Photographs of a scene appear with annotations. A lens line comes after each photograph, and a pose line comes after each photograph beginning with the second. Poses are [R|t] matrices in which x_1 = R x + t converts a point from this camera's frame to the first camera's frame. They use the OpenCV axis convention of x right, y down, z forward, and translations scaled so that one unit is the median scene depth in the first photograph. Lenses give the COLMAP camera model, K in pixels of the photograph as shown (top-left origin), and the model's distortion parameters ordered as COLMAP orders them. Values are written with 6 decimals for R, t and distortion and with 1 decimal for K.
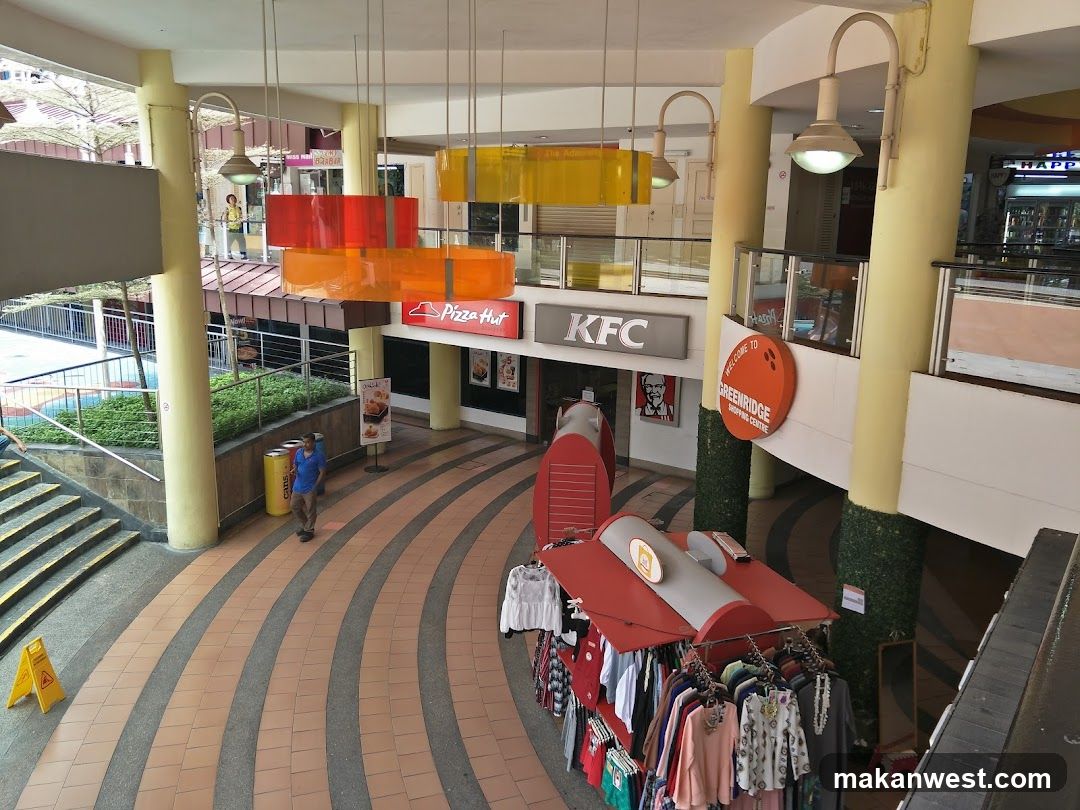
lens RADIAL K [[892.0, 0, 543.2], [0, 892.0, 419.3], [0, 0, 1]] dist [0.003644, 0.004567]
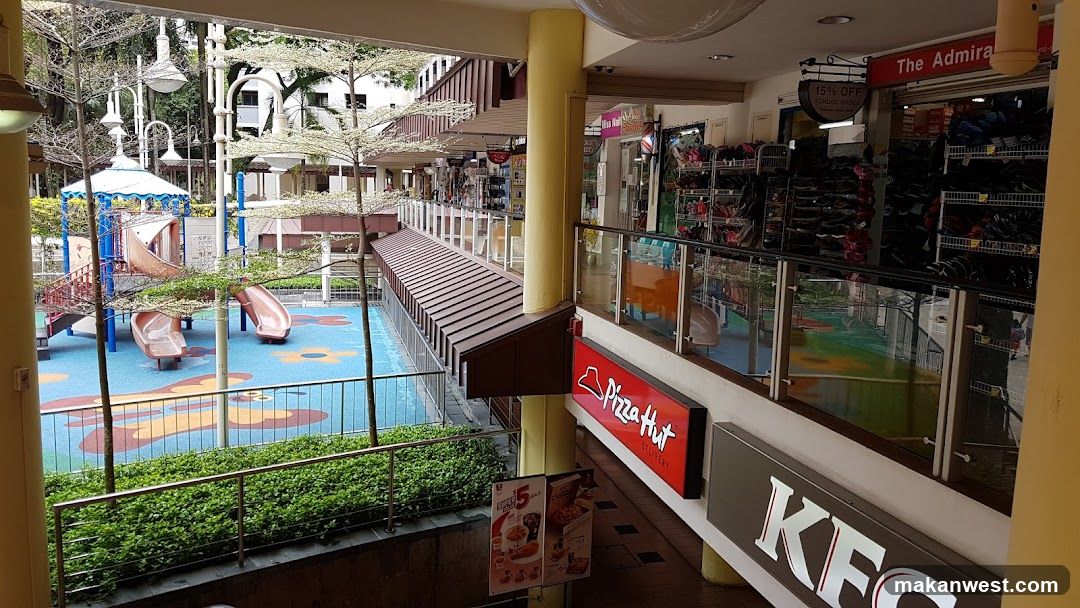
lens RADIAL K [[819.1, 0, 540.0], [0, 819.1, 304.0], [0, 0, 1]] dist [0.075682, -0.001180]
pose [[0.782942, 0.081122, -0.616783, 0.144834], [-0.145659, 0.987806, -0.054978, -0.144566], [0.604802, 0.132885, 0.785211, 0.636509]]
